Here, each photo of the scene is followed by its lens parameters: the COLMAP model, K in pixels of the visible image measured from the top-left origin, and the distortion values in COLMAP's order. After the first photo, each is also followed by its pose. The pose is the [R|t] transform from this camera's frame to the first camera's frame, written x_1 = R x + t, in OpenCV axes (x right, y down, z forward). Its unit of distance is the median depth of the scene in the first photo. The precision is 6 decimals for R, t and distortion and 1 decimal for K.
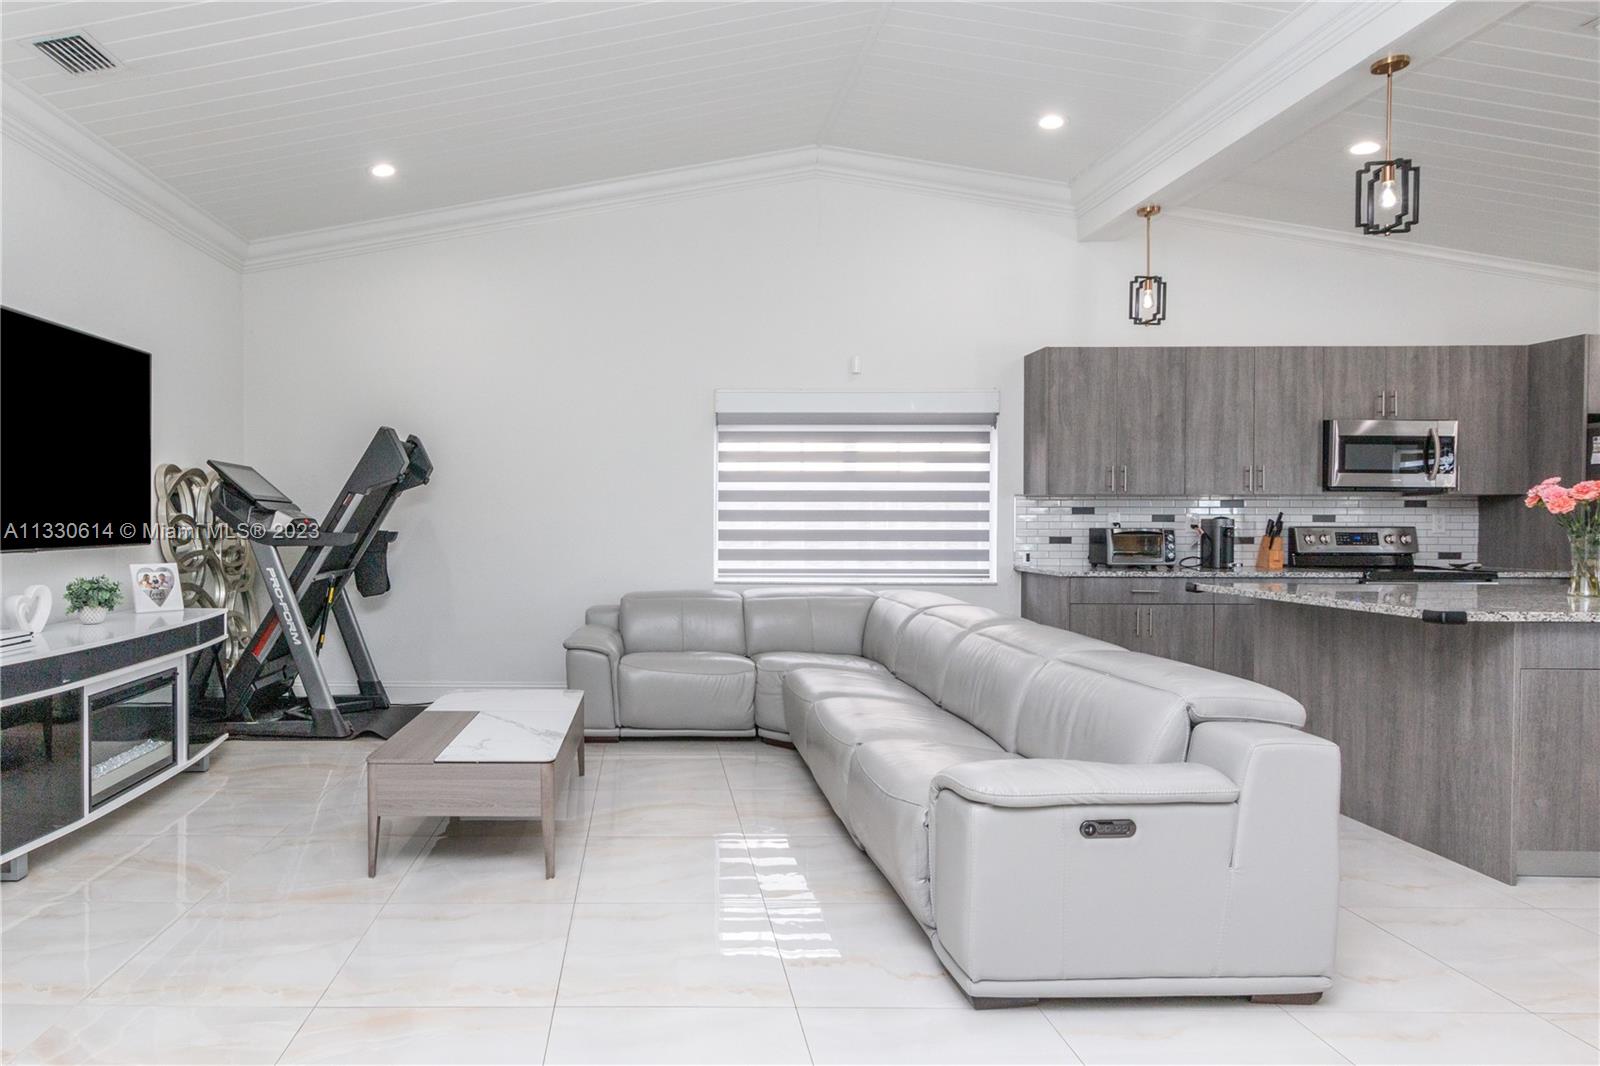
lens RADIAL K [[949.1, 0, 666.7], [0, 949.1, 530.0], [0, 0, 1]] dist [-0.006678, -0.003147]
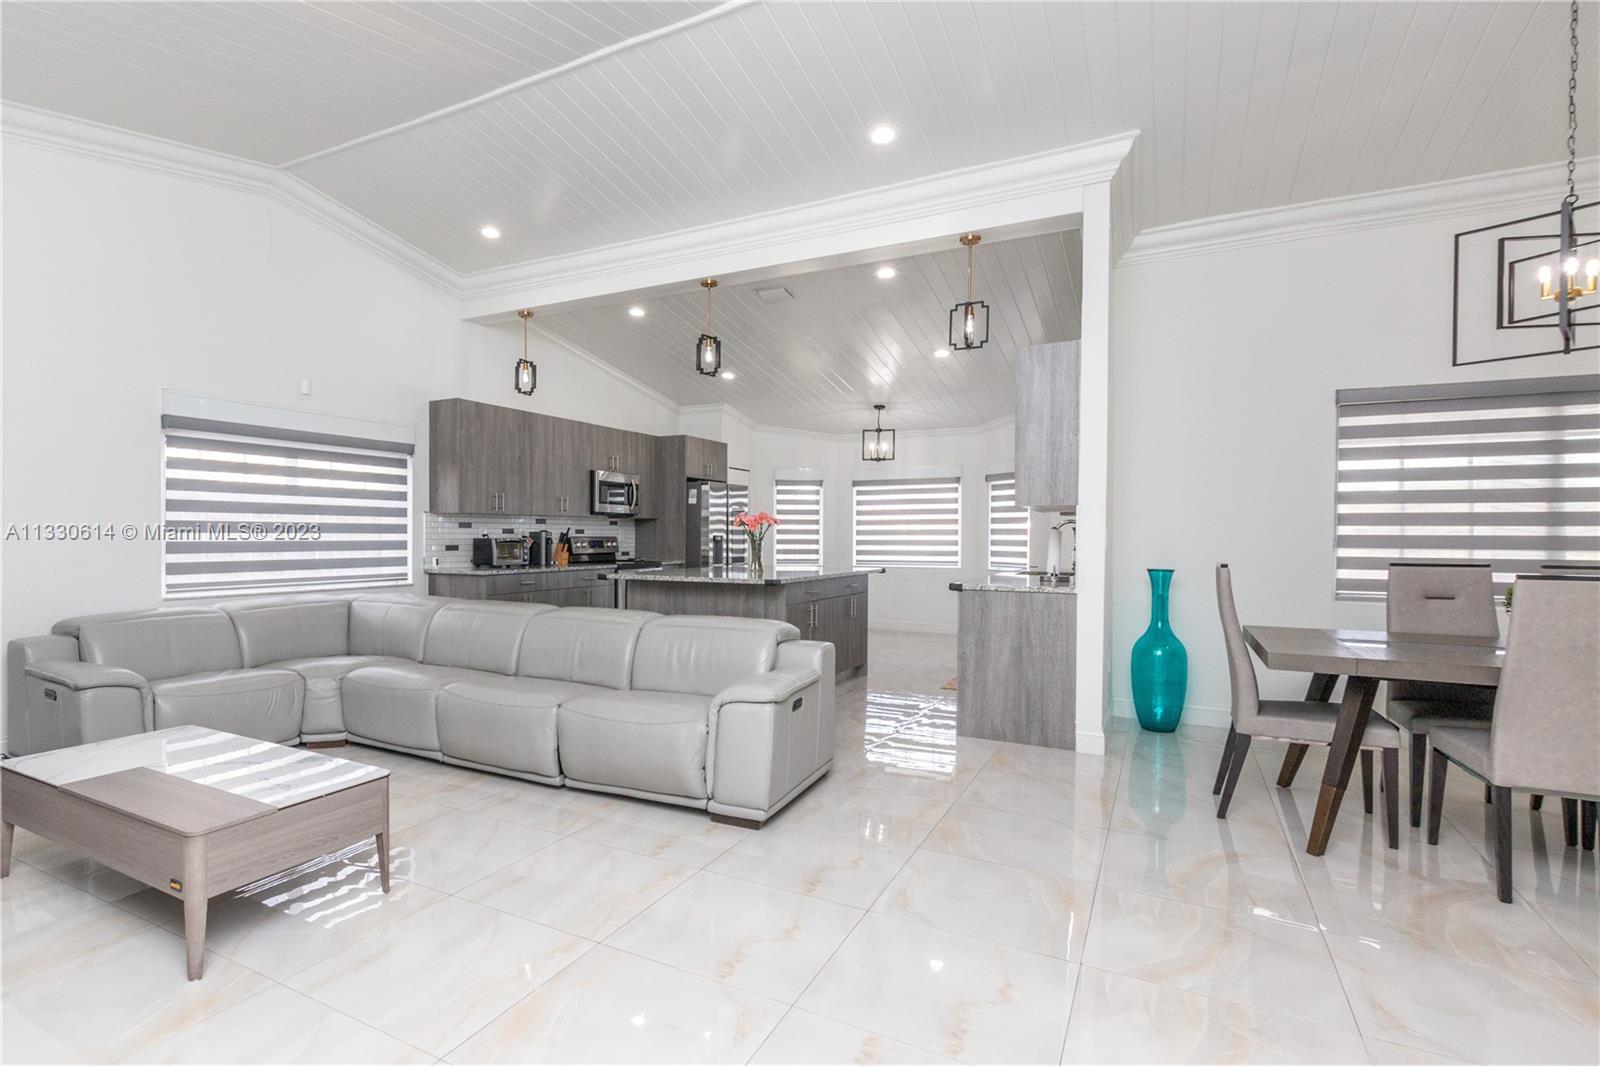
lens RADIAL K [[755.0, 0, 787.1], [0, 755.0, 533.8], [0, 0, 1]] dist [-0.000013, -0.002113]
pose [[0.475706, 0.000966, 0.879604, -0.278346], [0.005025, 0.999980, -0.003817, -0.002112], [-0.879590, 0.006236, 0.475691, 0.111908]]
